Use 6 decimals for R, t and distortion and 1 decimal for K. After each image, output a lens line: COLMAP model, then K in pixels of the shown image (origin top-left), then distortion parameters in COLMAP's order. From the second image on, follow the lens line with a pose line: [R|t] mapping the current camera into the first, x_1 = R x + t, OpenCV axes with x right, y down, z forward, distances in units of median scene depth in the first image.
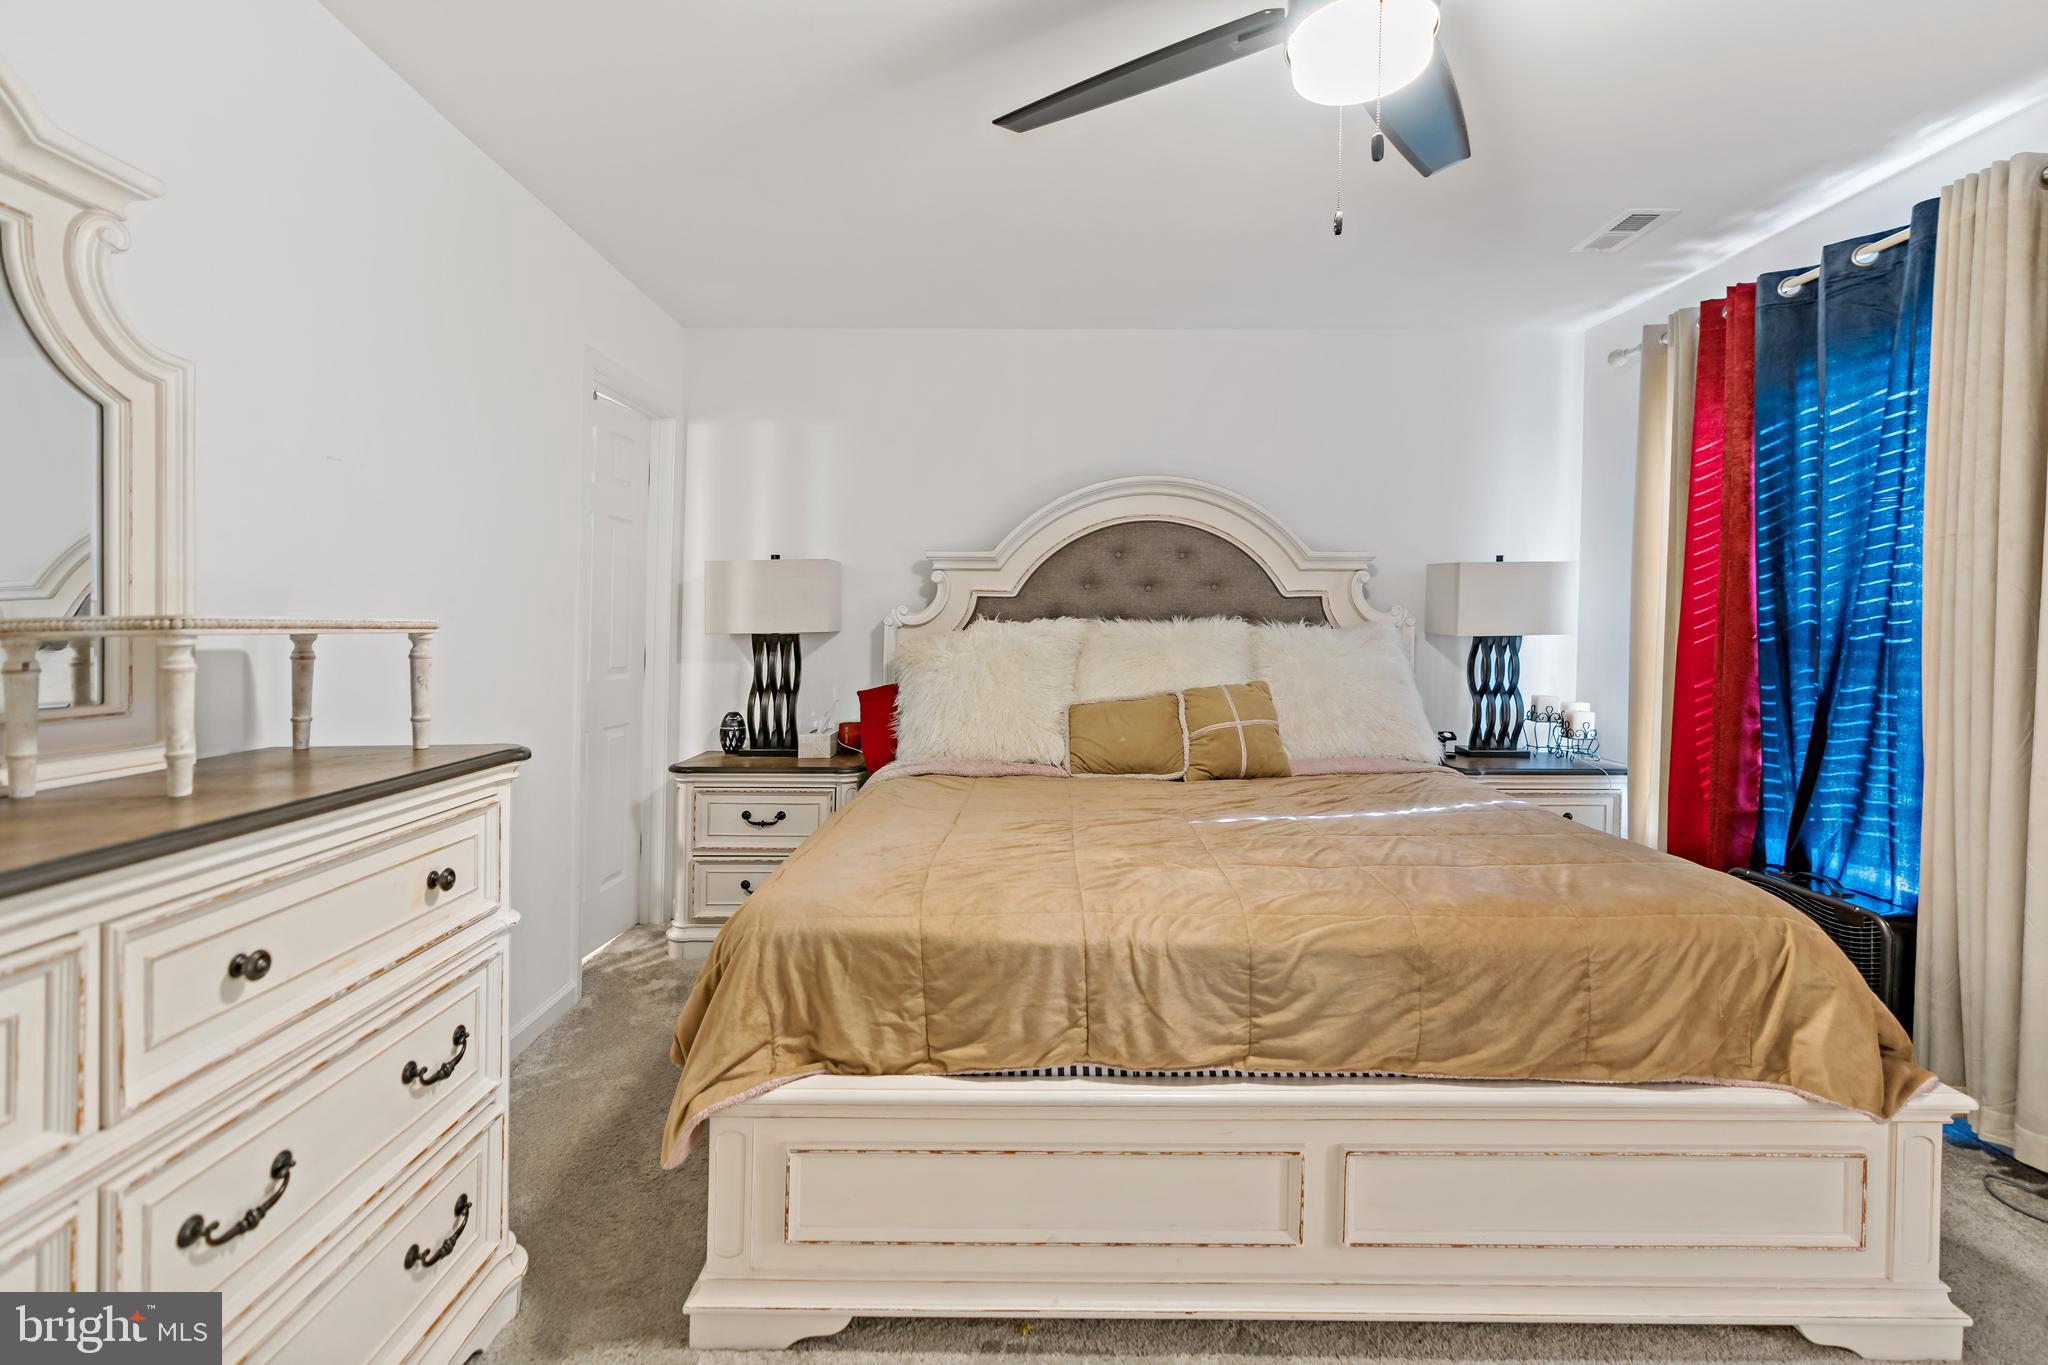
lens RADIAL K [[948.2, 0, 1030.1], [0, 948.2, 639.0], [0, 0, 1]] dist [-0.024745, 0.021997]
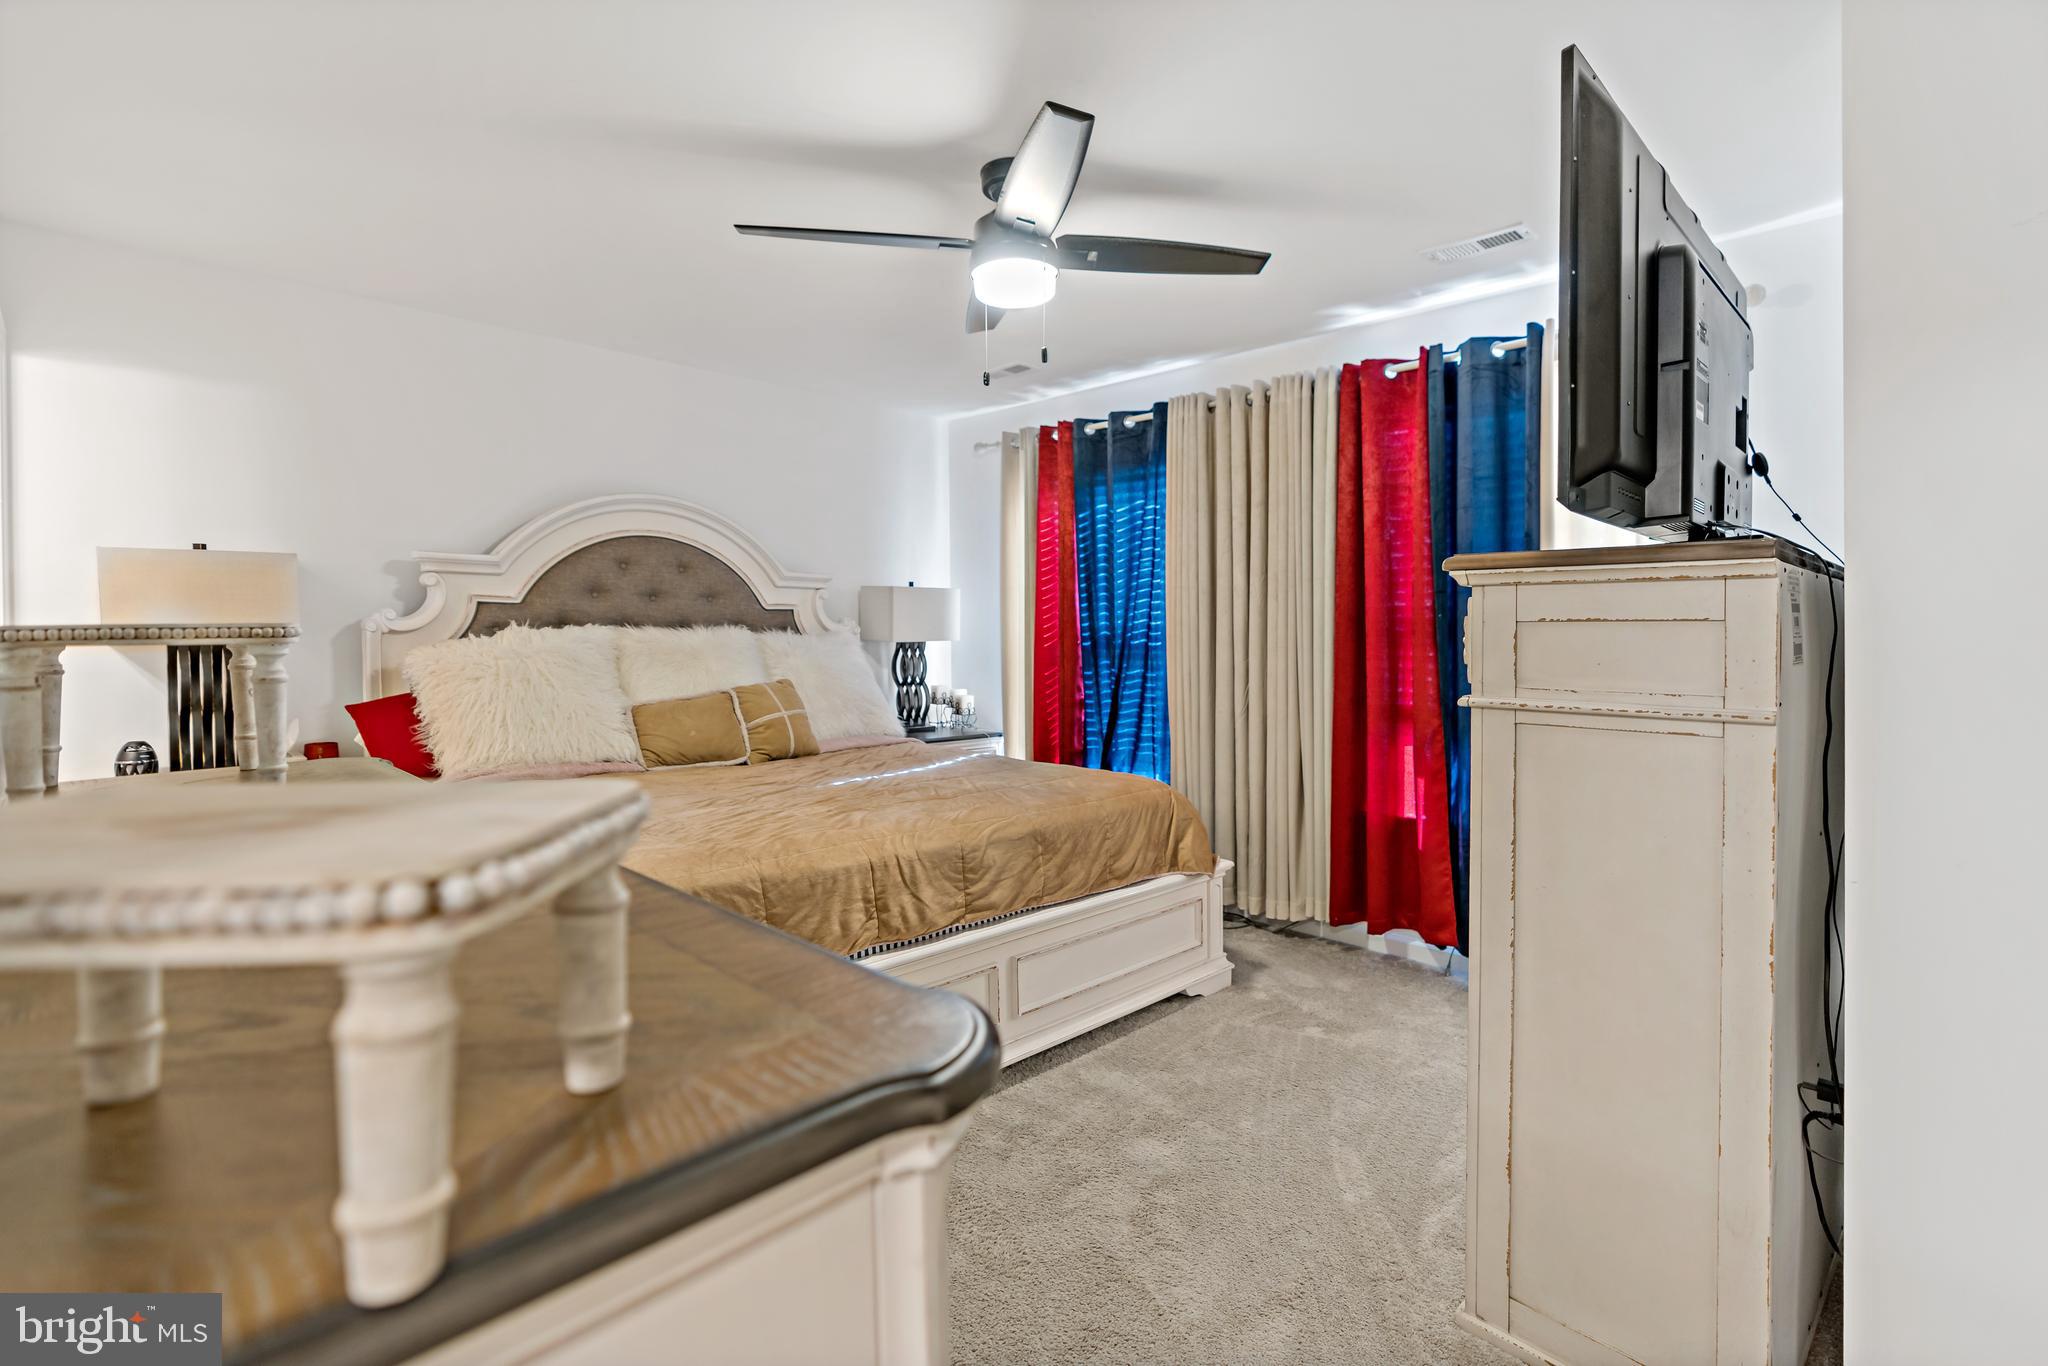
lens RADIAL K [[950.2, 0, 1031.2], [0, 950.2, 637.4], [0, 0, 1]] dist [0.000936, 0.010089]
pose [[0.706671, 0.001786, 0.707540, -0.458692], [0.005112, 0.999958, -0.007630, 0.002023], [-0.707524, 0.009009, 0.706632, -0.099348]]
